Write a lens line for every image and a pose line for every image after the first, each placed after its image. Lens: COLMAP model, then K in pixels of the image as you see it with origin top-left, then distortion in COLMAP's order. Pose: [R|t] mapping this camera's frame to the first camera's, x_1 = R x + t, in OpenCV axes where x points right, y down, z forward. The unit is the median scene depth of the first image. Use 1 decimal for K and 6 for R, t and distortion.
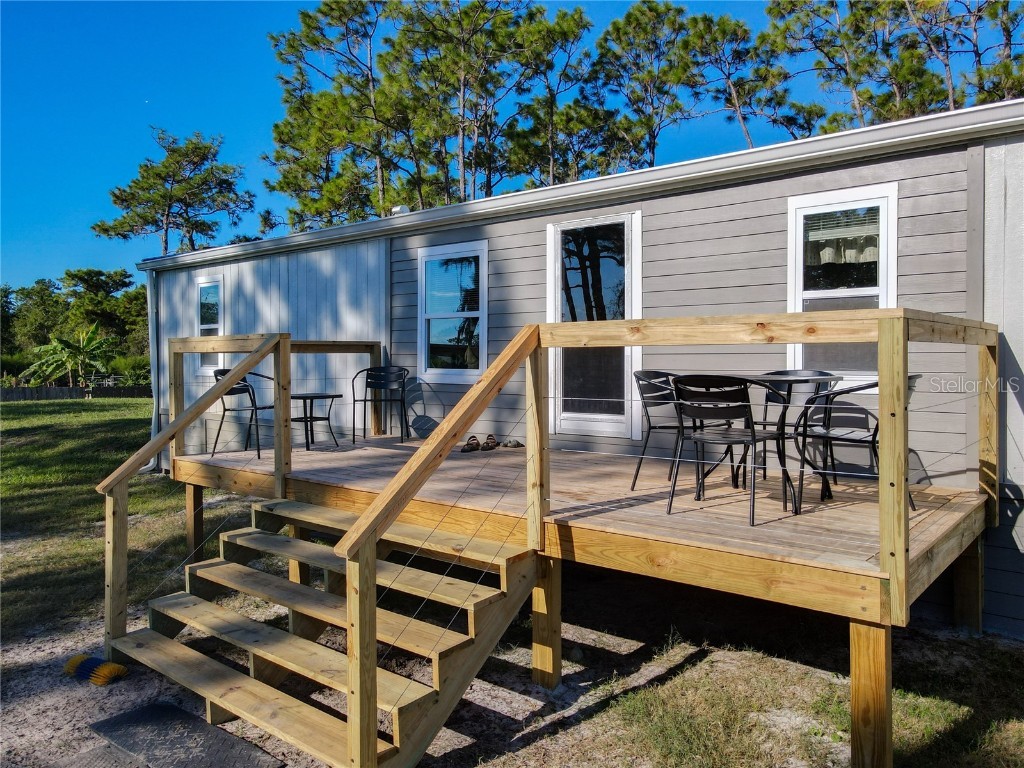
lens RADIAL K [[760.1, 0, 517.4], [0, 760.1, 384.1], [0, 0, 1]] dist [0.011219, -0.002994]
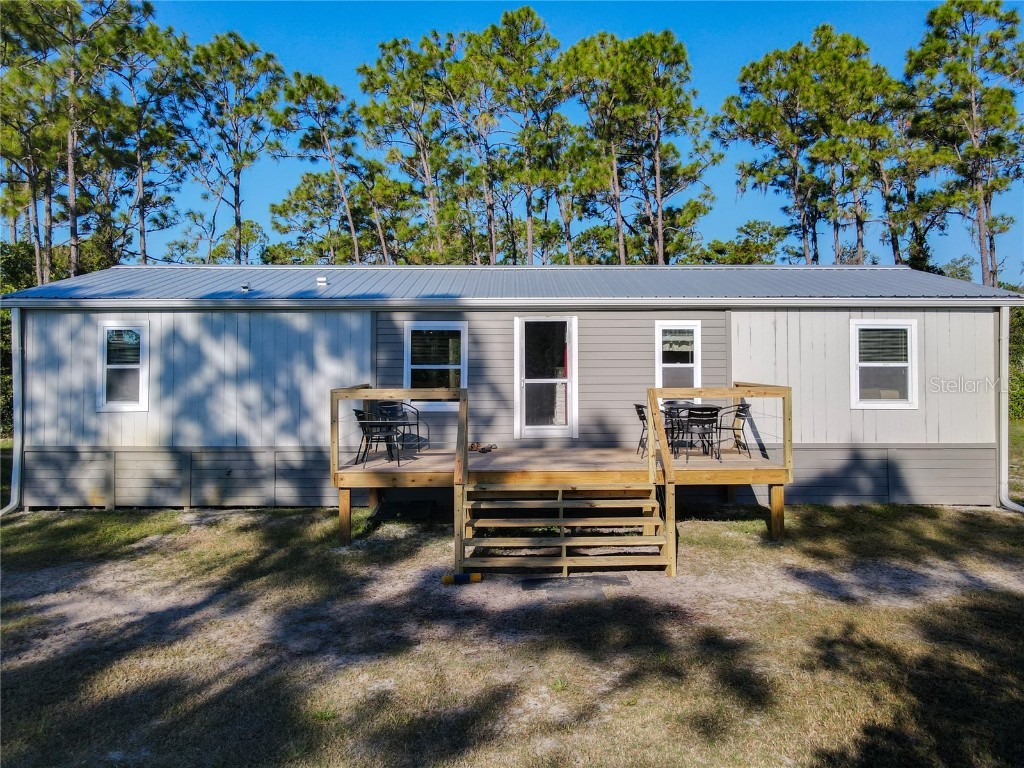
lens RADIAL K [[760.1, 0, 517.4], [0, 760.1, 384.1], [0, 0, 1]] dist [0.011219, -0.002994]
pose [[0.769149, -0.021206, 0.638718, -0.998106], [0.022903, 0.999722, 0.005612, -0.063551], [-0.638659, 0.010313, 0.769421, -0.307562]]
